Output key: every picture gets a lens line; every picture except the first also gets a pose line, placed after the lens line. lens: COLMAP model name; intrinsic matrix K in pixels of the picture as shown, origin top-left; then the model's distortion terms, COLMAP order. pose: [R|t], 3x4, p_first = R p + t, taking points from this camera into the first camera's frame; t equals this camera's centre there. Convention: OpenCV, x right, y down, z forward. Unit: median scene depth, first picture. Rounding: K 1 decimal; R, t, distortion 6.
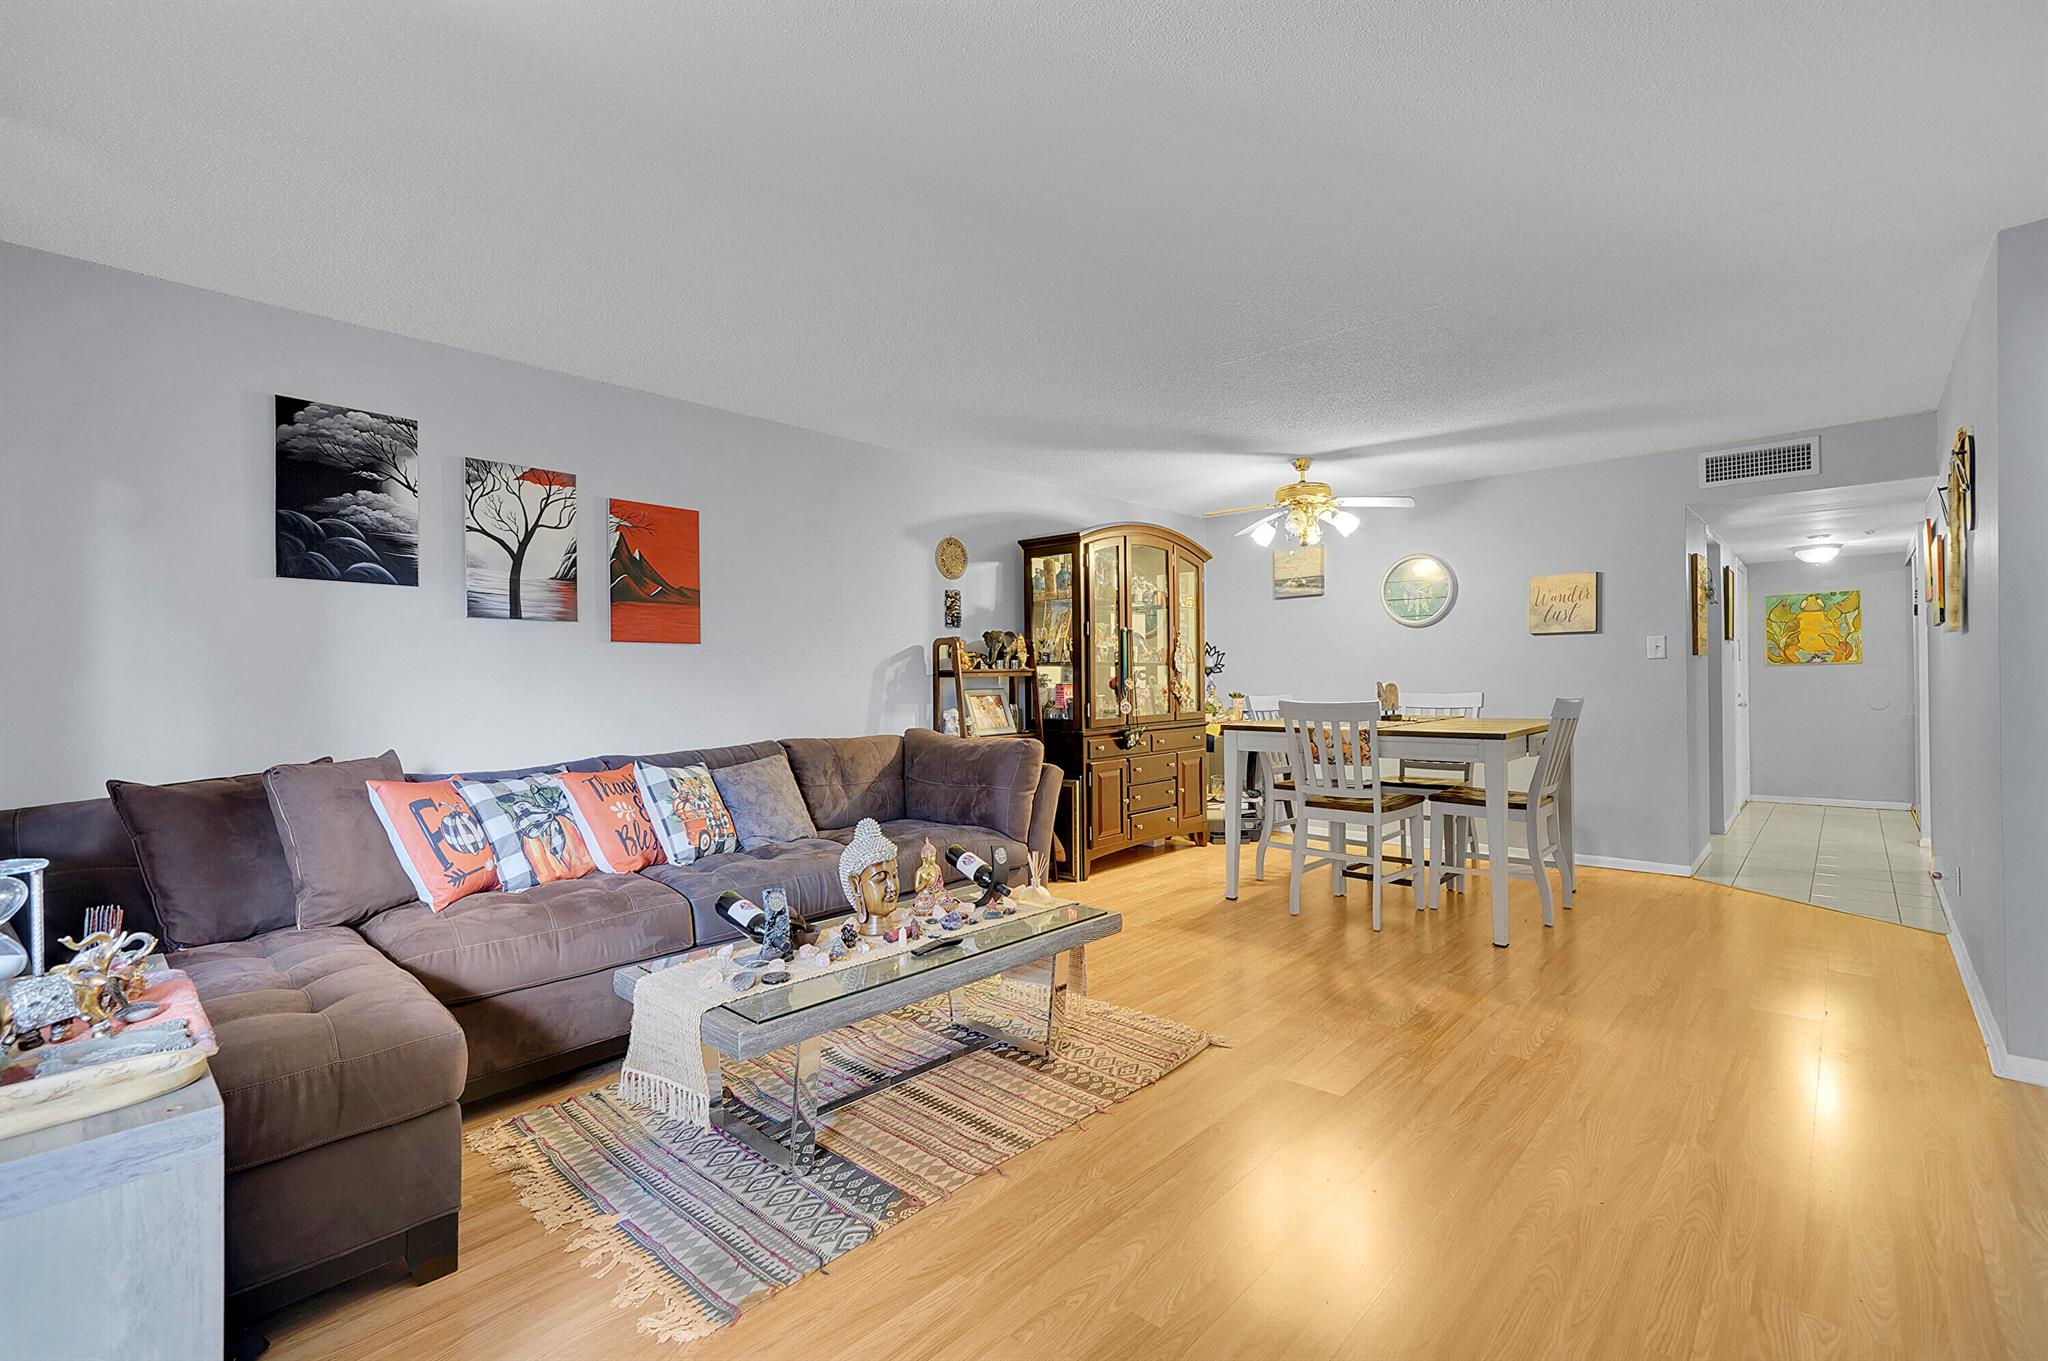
lens RADIAL K [[912.1, 0, 1027.9], [0, 912.1, 679.9], [0, 0, 1]] dist [0.009062, 0.001803]
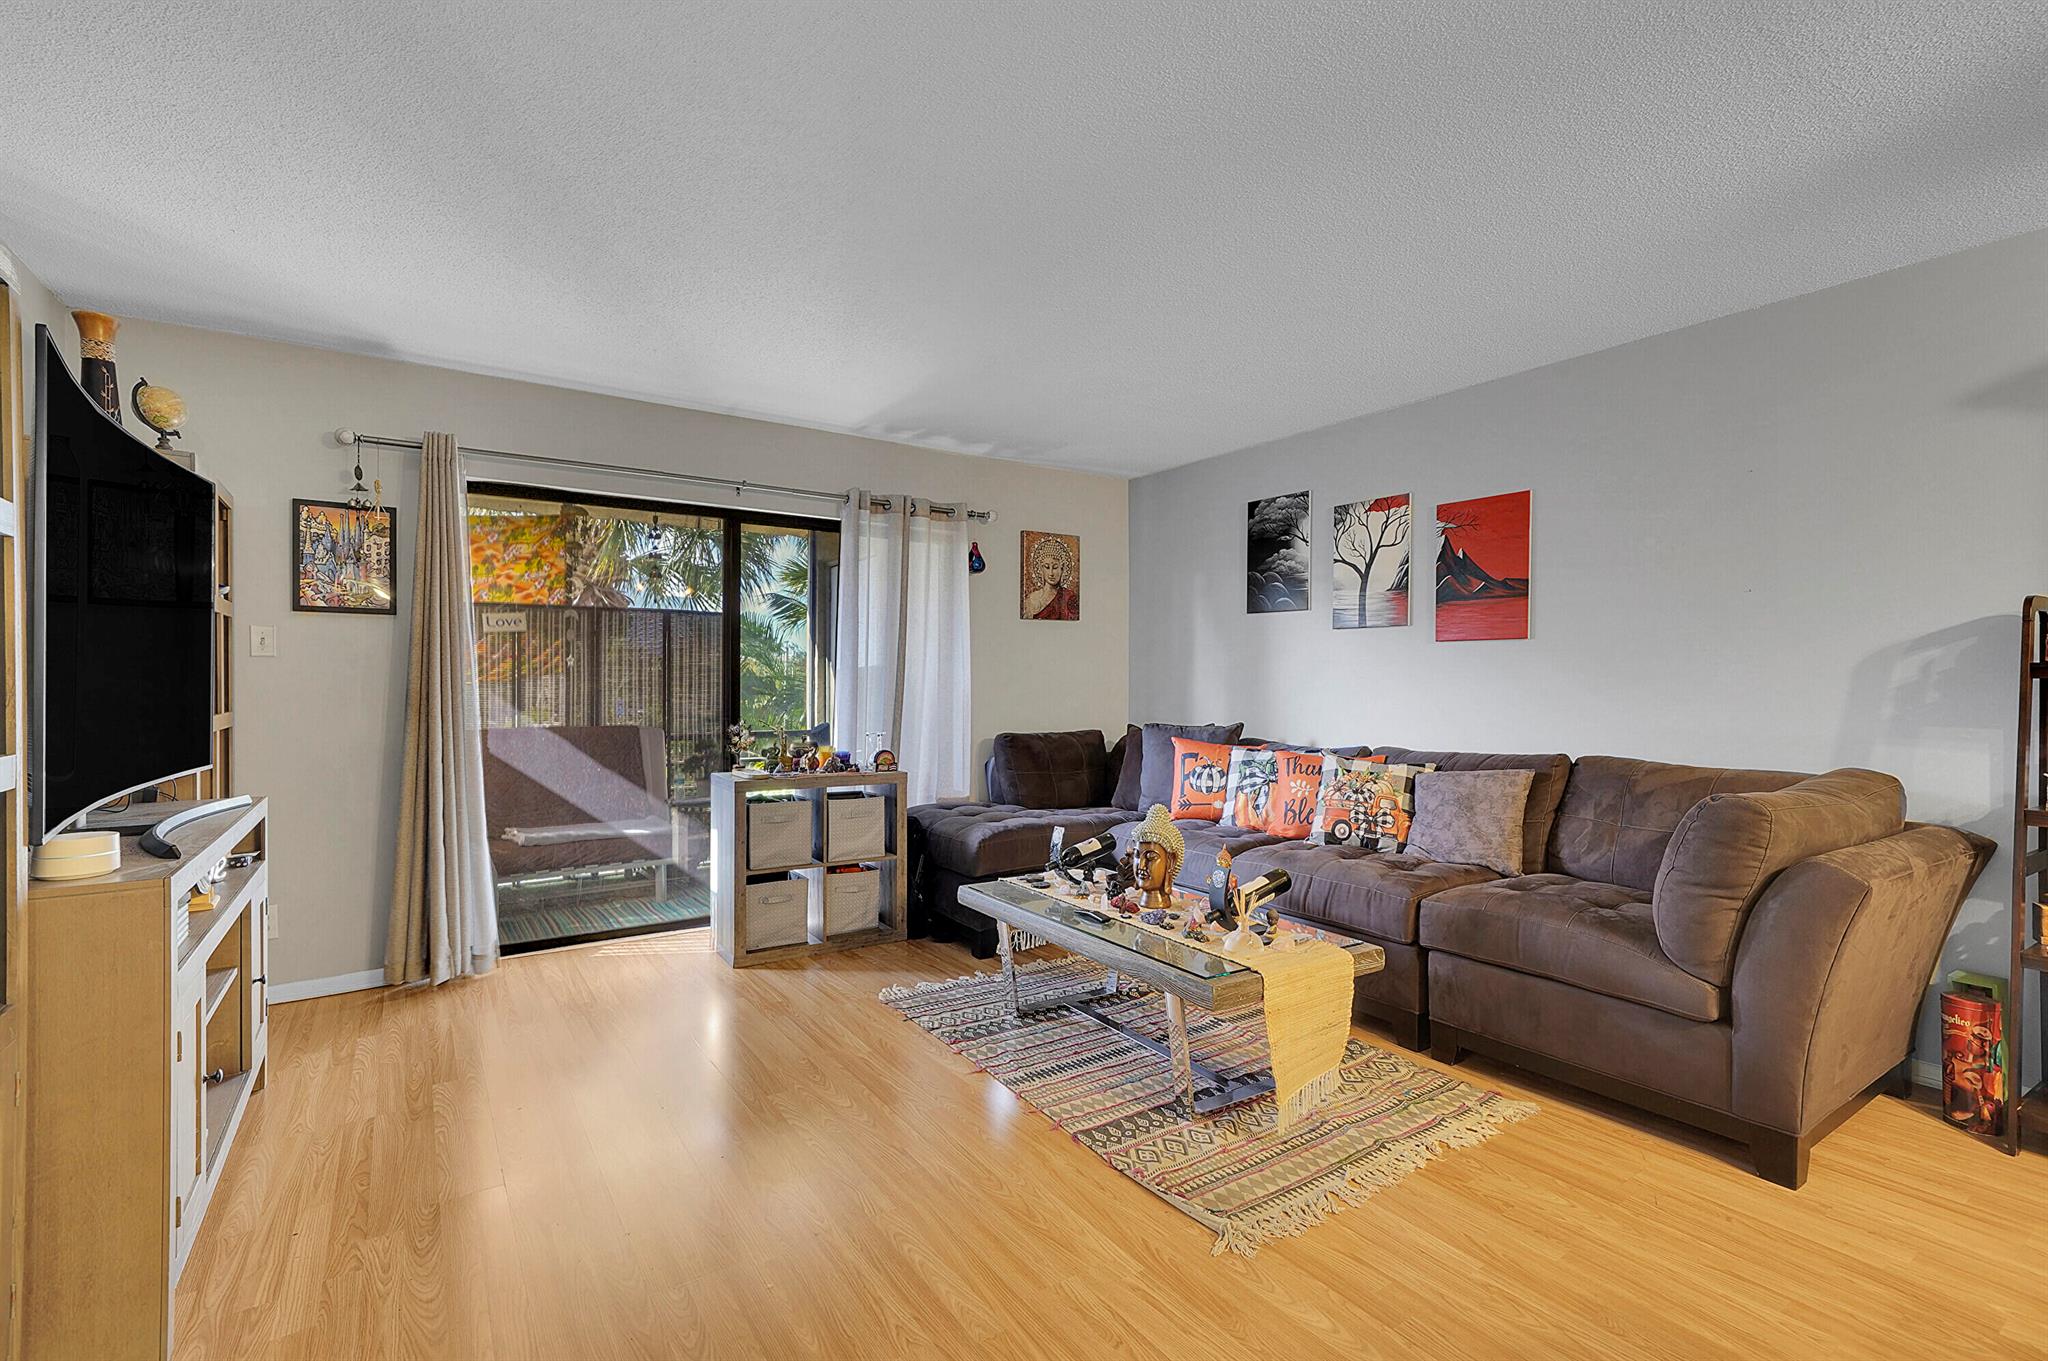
lens RADIAL K [[912.1, 0, 1020.4], [0, 912.1, 679.1], [0, 0, 1]] dist [0.009062, 0.001803]
pose [[-0.240044, 0.012764, -0.970678, 0.528554], [0.001005, 0.999916, 0.012901, -0.010034], [0.970761, 0.002122, -0.240037, 0.610820]]
